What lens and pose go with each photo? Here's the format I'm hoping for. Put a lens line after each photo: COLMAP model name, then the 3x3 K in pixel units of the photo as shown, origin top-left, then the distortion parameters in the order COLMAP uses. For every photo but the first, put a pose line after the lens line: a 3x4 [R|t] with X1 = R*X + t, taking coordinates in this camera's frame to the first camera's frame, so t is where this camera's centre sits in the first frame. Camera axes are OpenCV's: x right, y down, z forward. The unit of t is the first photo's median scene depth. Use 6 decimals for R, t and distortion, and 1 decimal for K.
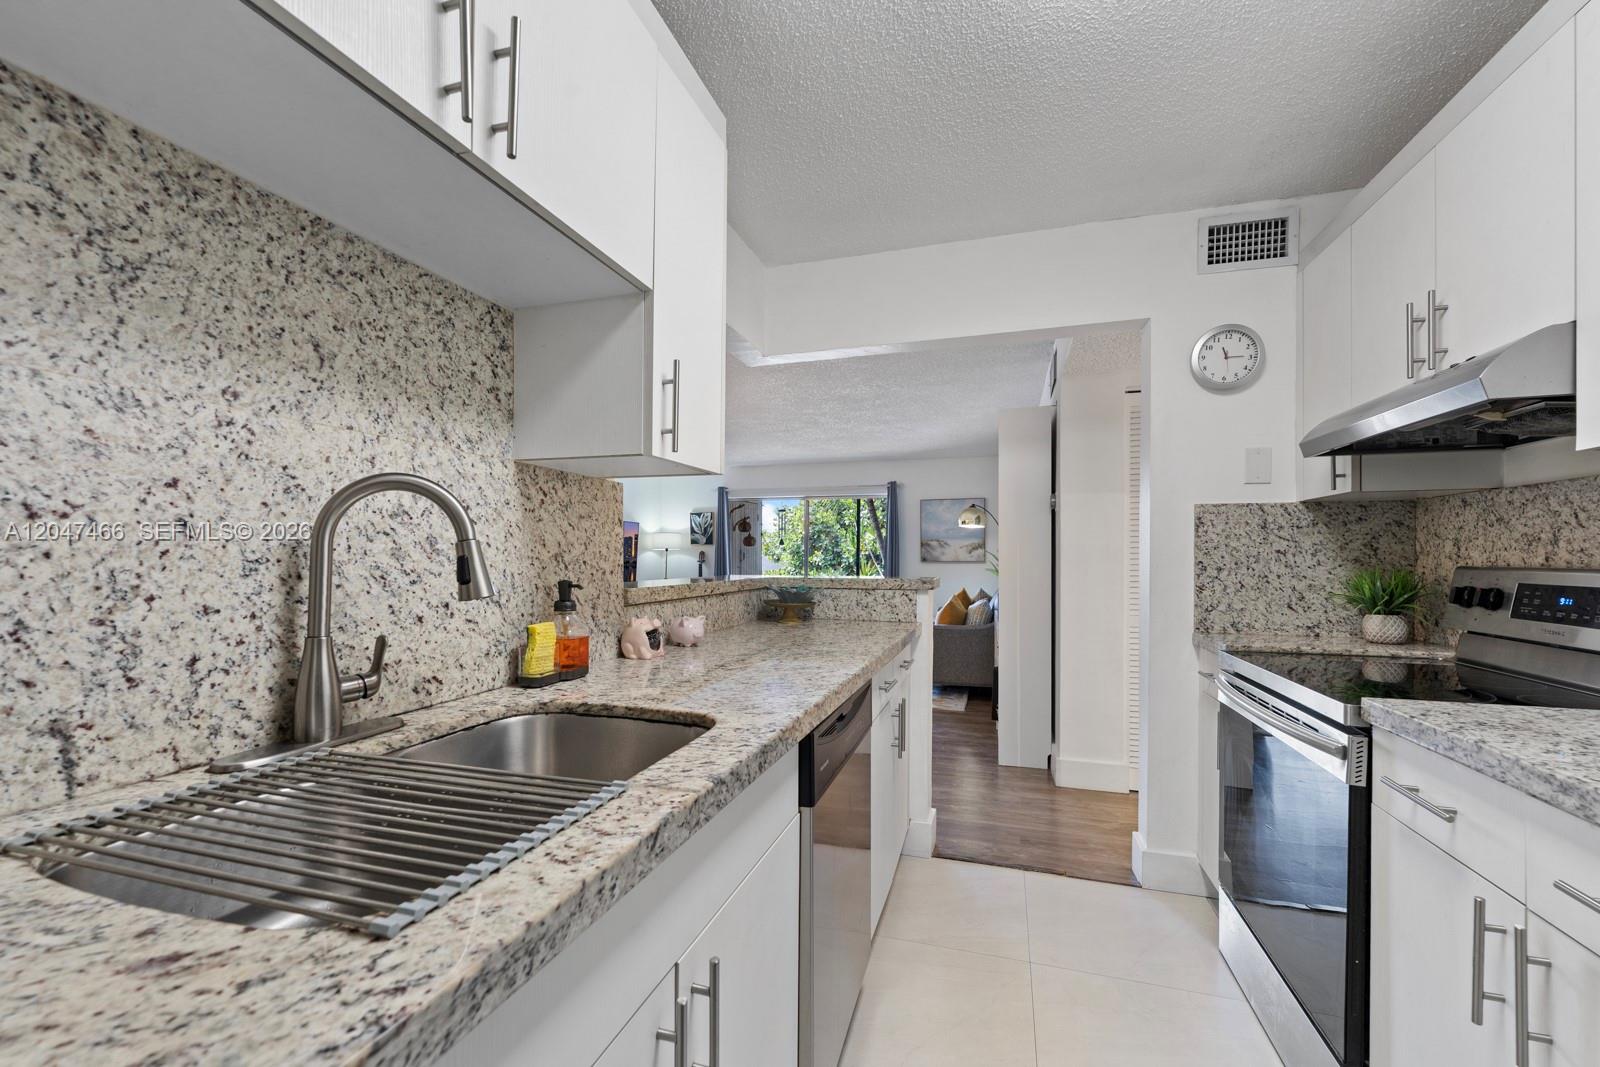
lens RADIAL K [[655.8, 0, 799.2], [0, 655.8, 550.7], [0, 0, 1]] dist [-0.000378, -0.000699]
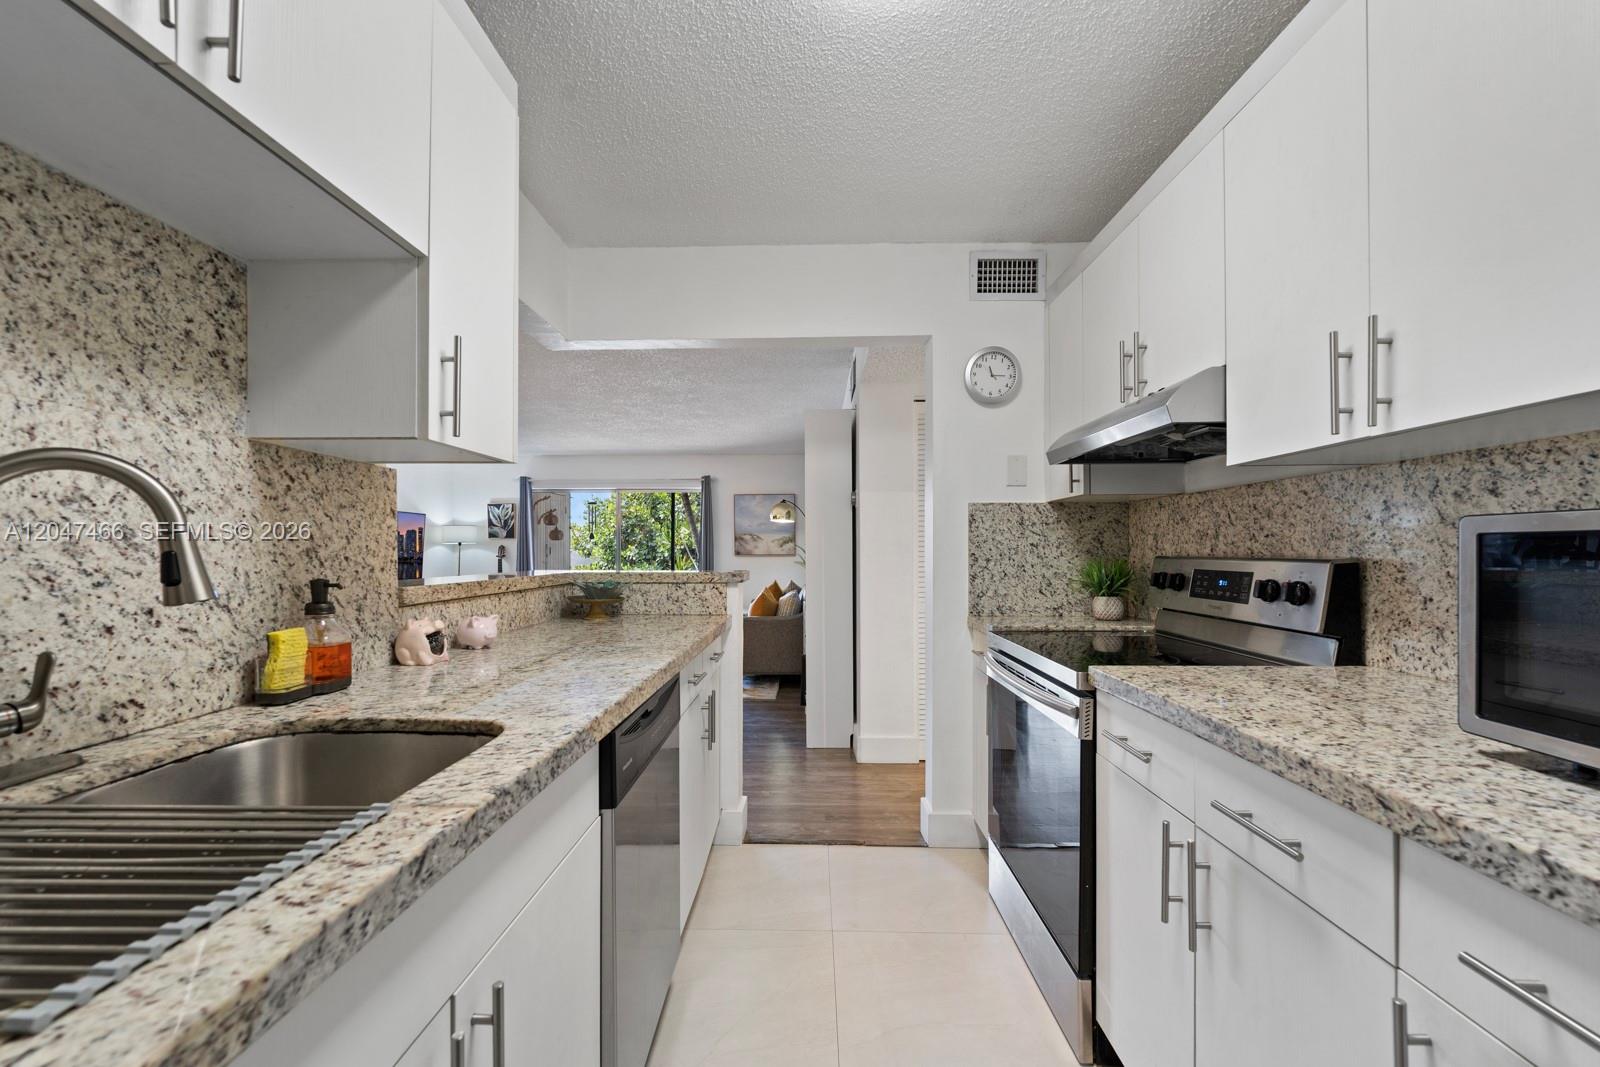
lens RADIAL K [[651.1, 0, 796.8], [0, 651.1, 544.5], [0, 0, 1]] dist [-0.002212, -0.000181]
pose [[0.962134, -0.001829, 0.272569, 0.018014], [0.001896, 0.999998, 0.000015, 0.000514], [-0.272569, 0.000503, 0.962136, -0.002253]]
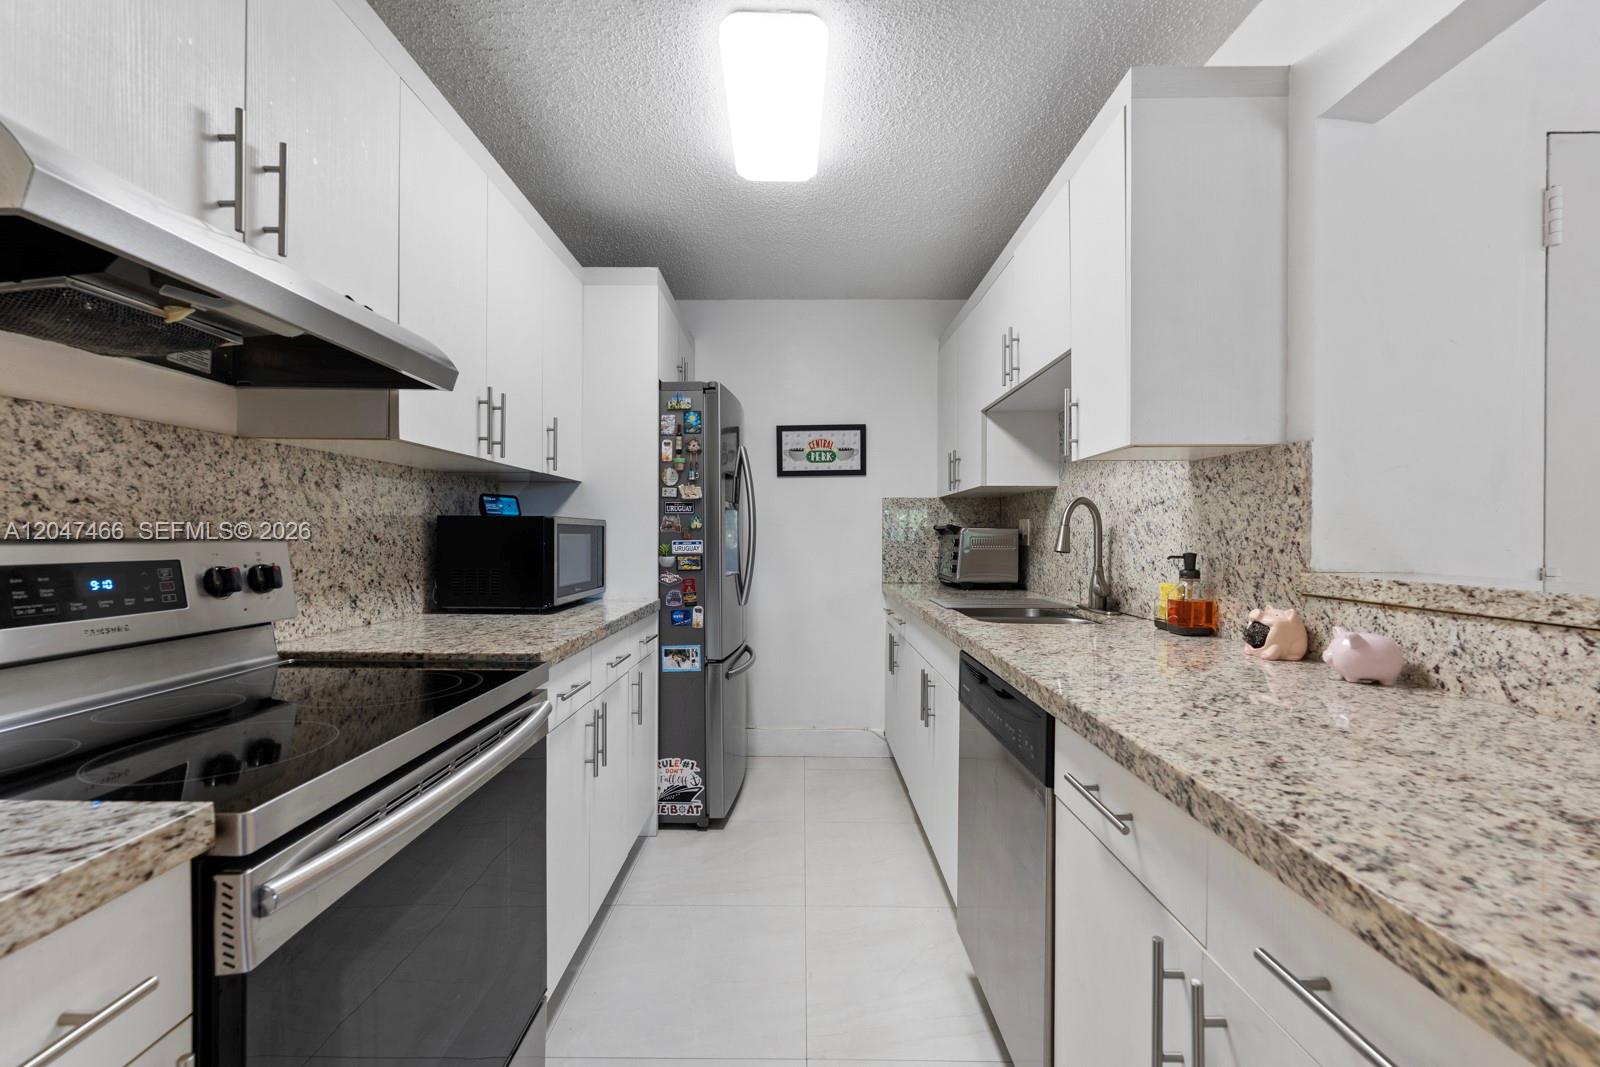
lens RADIAL K [[651.1, 0, 796.8], [0, 651.1, 544.5], [0, 0, 1]] dist [-0.002212, -0.000181]
pose [[-0.957347, -0.003212, -0.288921, 0.708249], [-0.004867, 0.999976, 0.005009, 0.029289], [0.288898, 0.006201, -0.957340, 2.034909]]
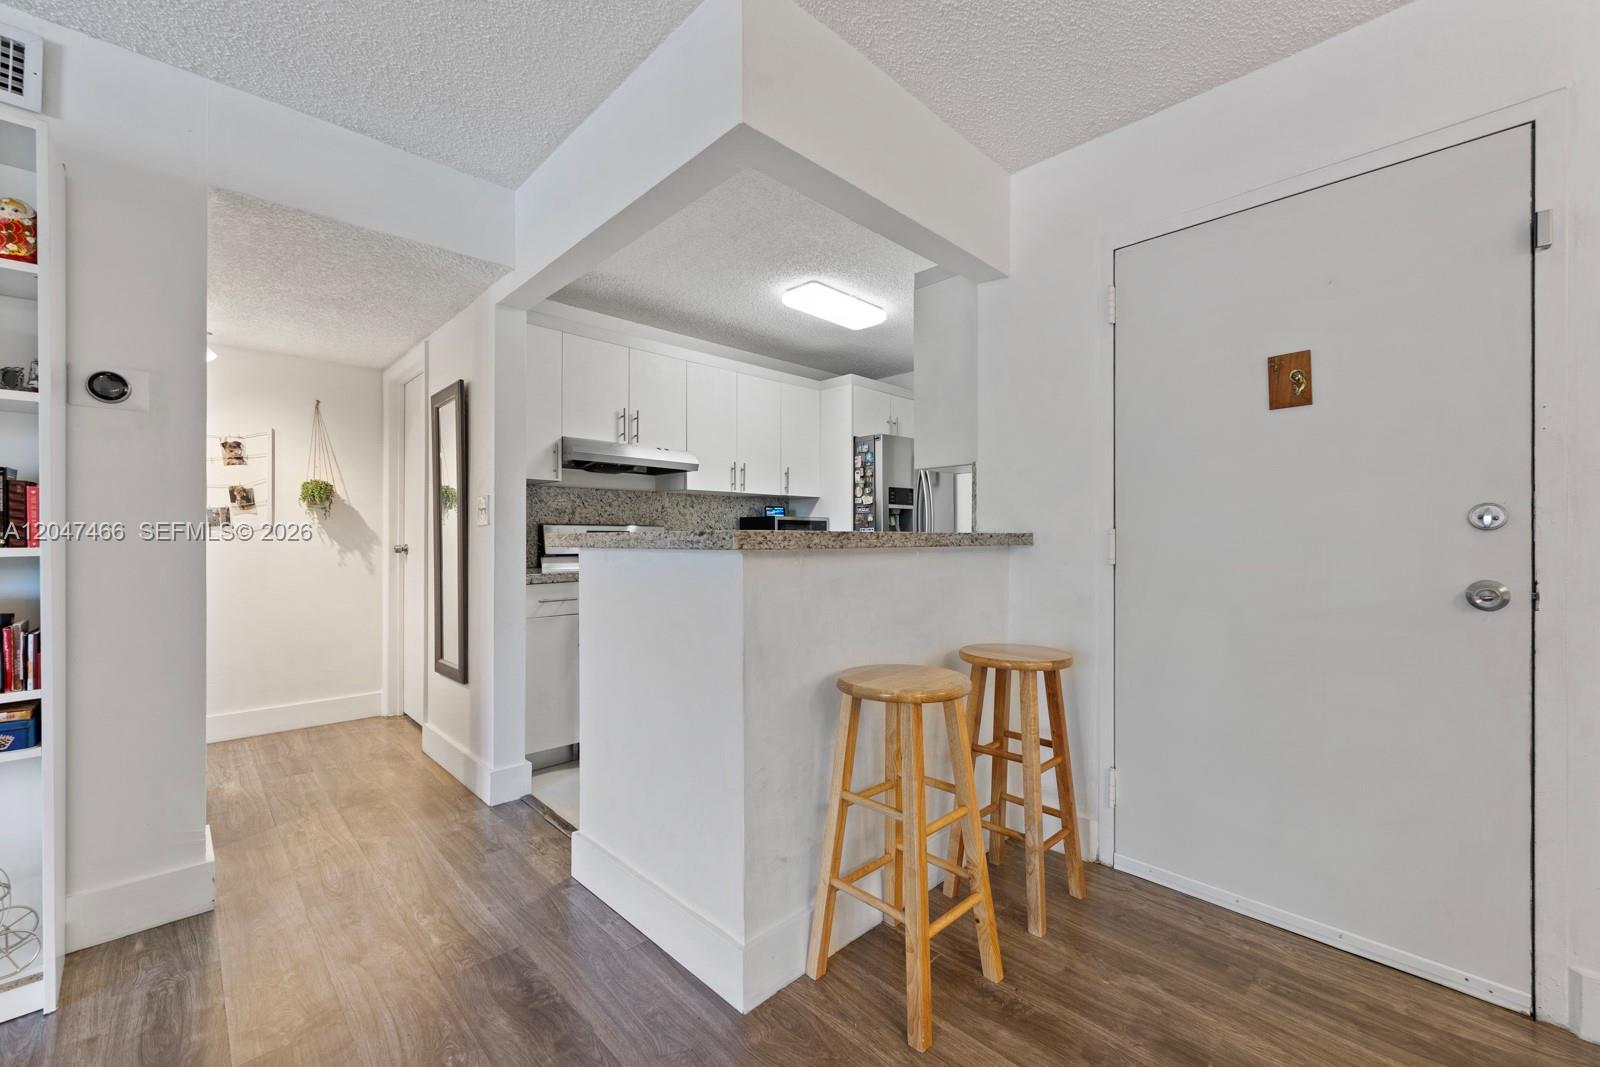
lens RADIAL K [[651.1, 0, 796.8], [0, 651.1, 544.5], [0, 0, 1]] dist [-0.002212, -0.000181]
pose [[-0.875146, -0.004421, 0.483839, -0.824245], [-0.004726, 0.999989, 0.000588, 0.112041], [-0.483836, -0.001772, -0.875157, 3.167882]]
